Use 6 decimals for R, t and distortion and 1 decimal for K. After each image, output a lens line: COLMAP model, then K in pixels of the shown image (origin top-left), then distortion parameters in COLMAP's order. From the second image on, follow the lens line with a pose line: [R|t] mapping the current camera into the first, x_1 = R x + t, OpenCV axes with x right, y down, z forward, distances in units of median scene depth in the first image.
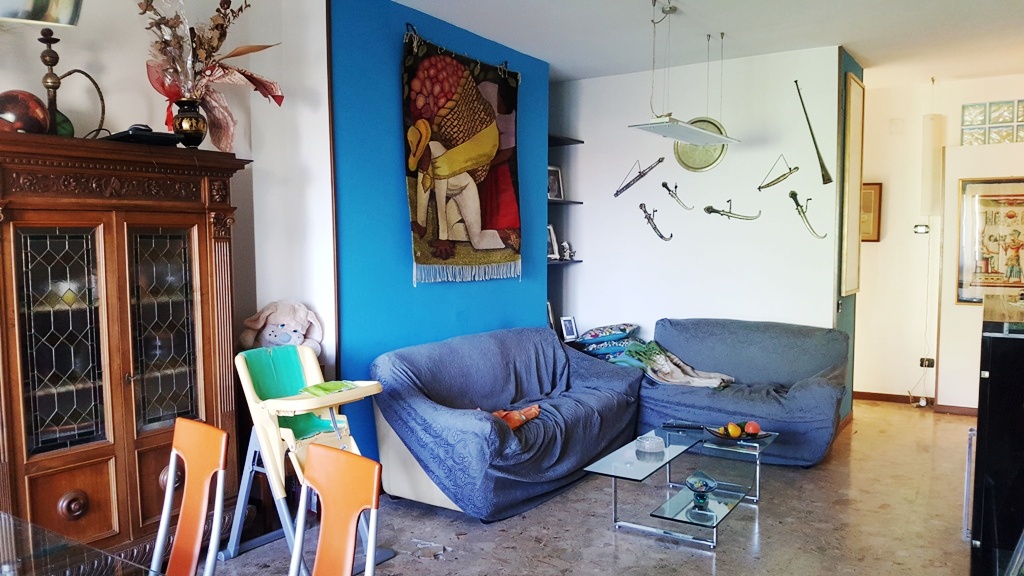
lens RADIAL K [[763.5, 0, 505.4], [0, 763.5, 295.7], [0, 0, 1]] dist [0.129951, -0.354954]
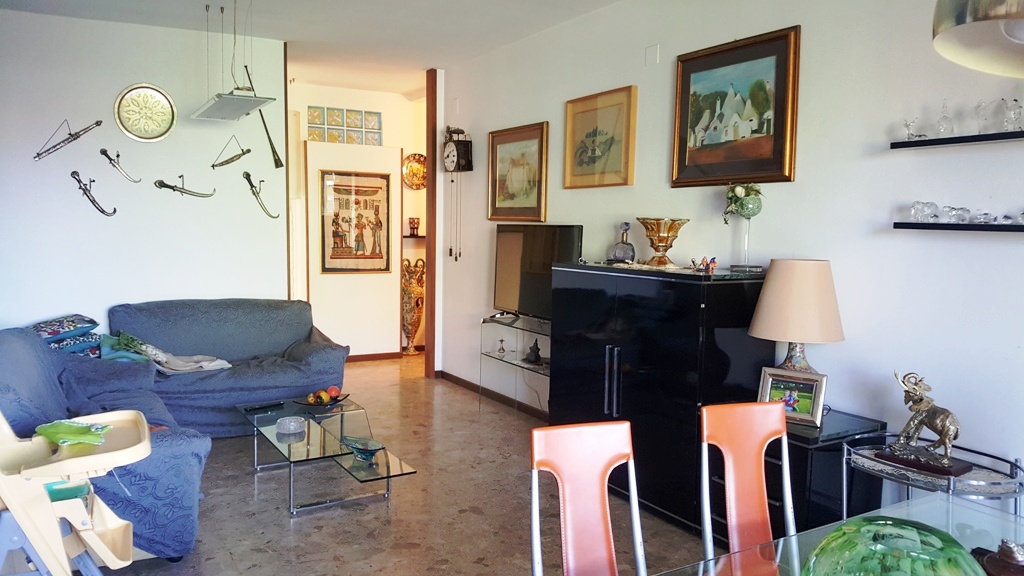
lens RADIAL K [[763.5, 0, 505.4], [0, 763.5, 295.7], [0, 0, 1]] dist [0.129951, -0.354954]
pose [[0.426880, -0.069850, 0.901607, -0.410376], [0.039832, 0.997497, 0.058419, -0.015002], [-0.903431, 0.010975, 0.428593, 0.226011]]
